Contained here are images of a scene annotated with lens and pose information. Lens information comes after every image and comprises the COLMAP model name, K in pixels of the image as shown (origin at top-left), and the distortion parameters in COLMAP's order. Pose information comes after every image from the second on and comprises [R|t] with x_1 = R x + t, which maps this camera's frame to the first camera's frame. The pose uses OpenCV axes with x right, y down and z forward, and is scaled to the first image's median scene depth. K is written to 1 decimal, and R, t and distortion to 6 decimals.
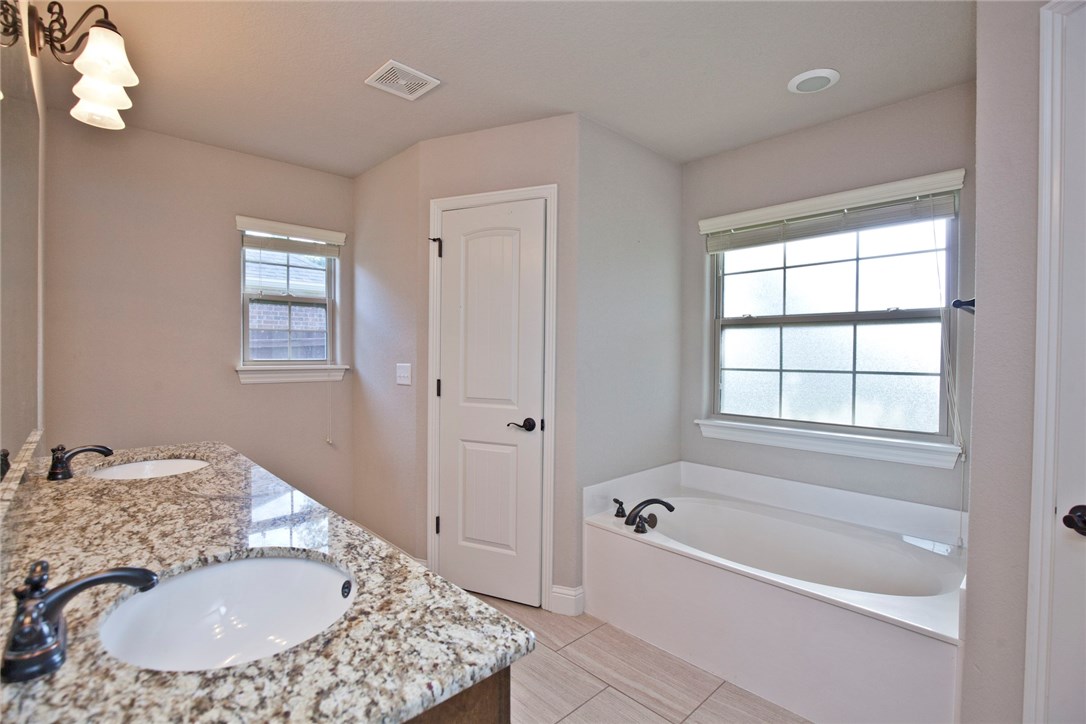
lens RADIAL K [[503.5, 0, 542.0], [0, 503.5, 360.3], [0, 0, 1]] dist [-0.028762, 0.004276]
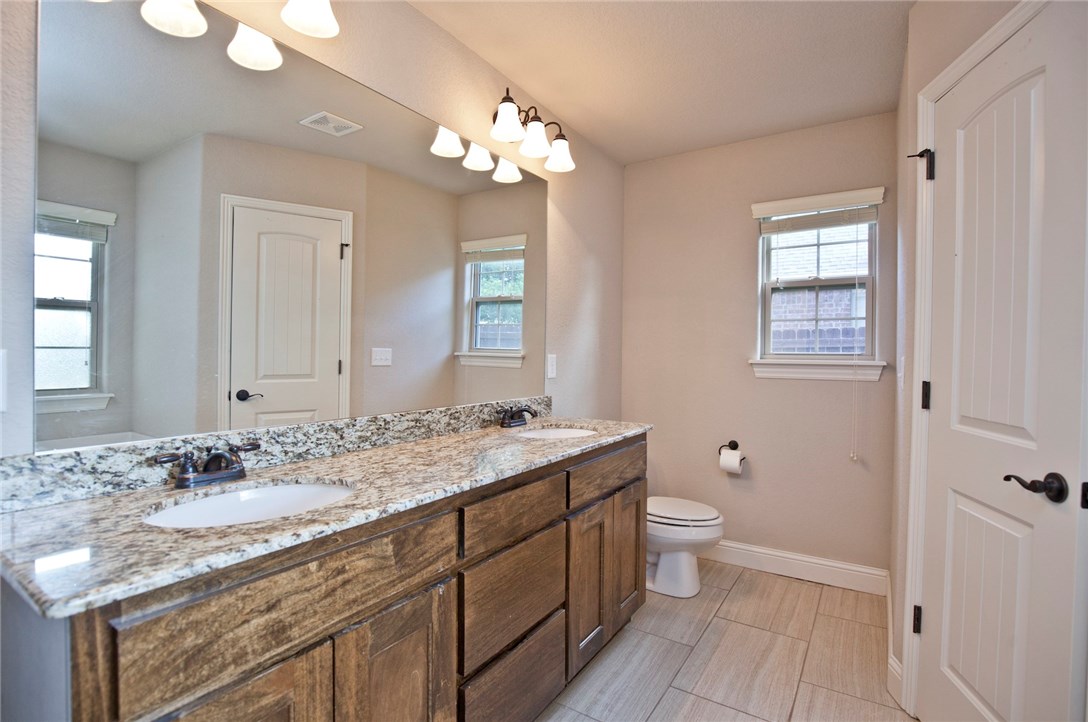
lens RADIAL K [[504.4, 0, 543.3], [0, 504.4, 356.1], [0, 0, 1]] dist [-0.028762, 0.004276]
pose [[0.238190, 0.001982, -0.971216, 0.285562], [-0.020439, 0.999787, -0.002973, 0.019953], [0.971003, 0.020558, 0.238180, 0.438716]]
